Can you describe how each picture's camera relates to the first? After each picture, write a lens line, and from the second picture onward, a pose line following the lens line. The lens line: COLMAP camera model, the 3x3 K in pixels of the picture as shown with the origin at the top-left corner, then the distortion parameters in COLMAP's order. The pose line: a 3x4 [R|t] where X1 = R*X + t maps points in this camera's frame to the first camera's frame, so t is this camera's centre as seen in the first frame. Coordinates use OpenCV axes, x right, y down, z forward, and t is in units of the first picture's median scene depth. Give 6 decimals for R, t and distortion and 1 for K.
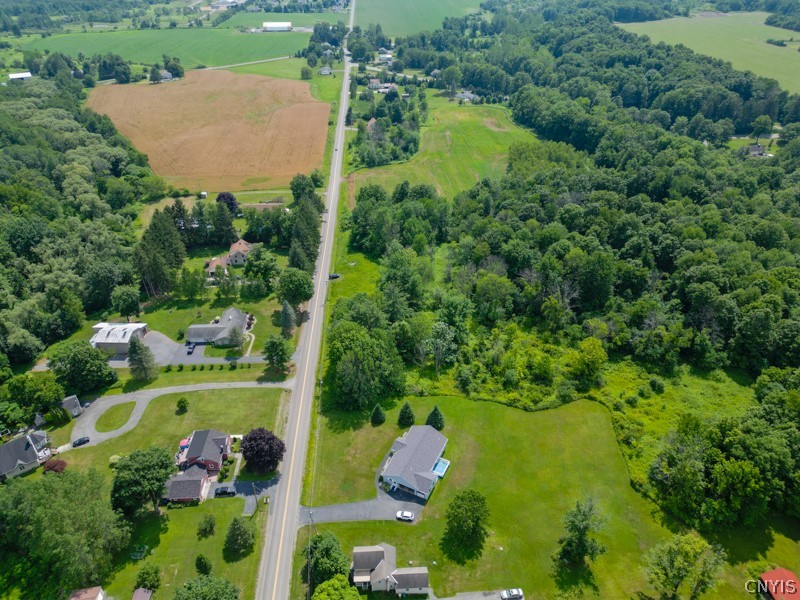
lens RADIAL K [[558.3, 0, 401.8], [0, 558.3, 299.1], [0, 0, 1]] dist [0.077095, -0.071335]
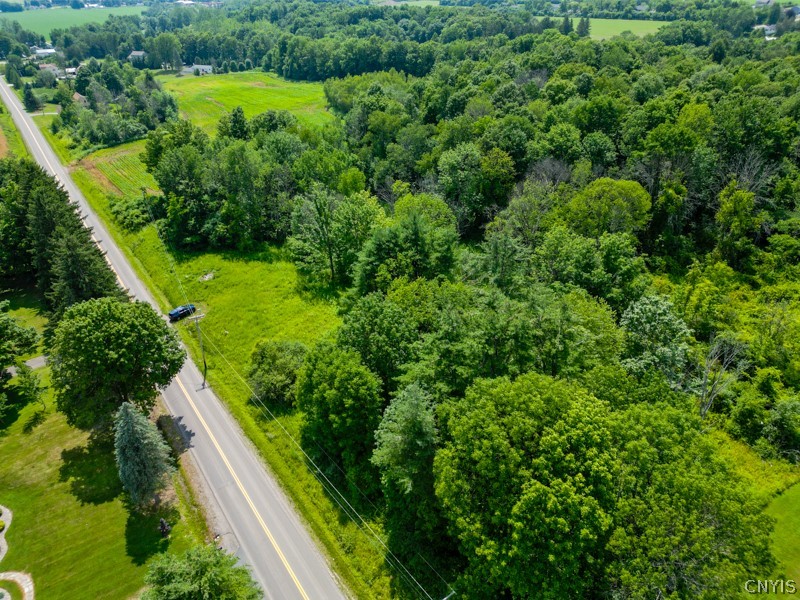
lens RADIAL K [[558.3, 0, 401.8], [0, 558.3, 299.1], [0, 0, 1]] dist [0.077095, -0.071335]
pose [[0.848942, -0.281044, 0.447563, -0.208930], [0.306760, 0.951657, 0.015721, -0.009006], [-0.430345, 0.123948, 0.894114, 0.708893]]
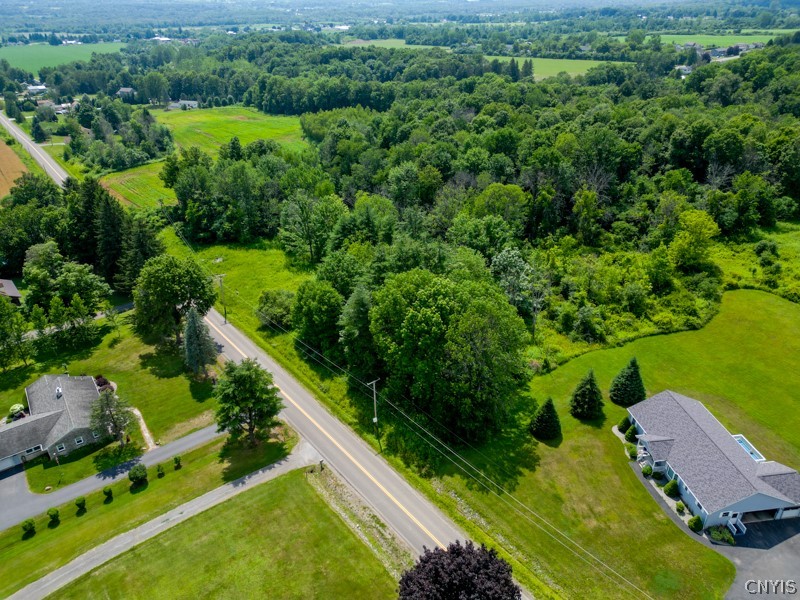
lens RADIAL K [[558.3, 0, 401.8], [0, 558.3, 299.1], [0, 0, 1]] dist [0.077095, -0.071335]
pose [[0.823170, -0.273729, 0.497457, -0.305838], [0.324694, 0.945668, -0.016929, 0.063174], [-0.465795, 0.175456, 0.867324, 0.524127]]
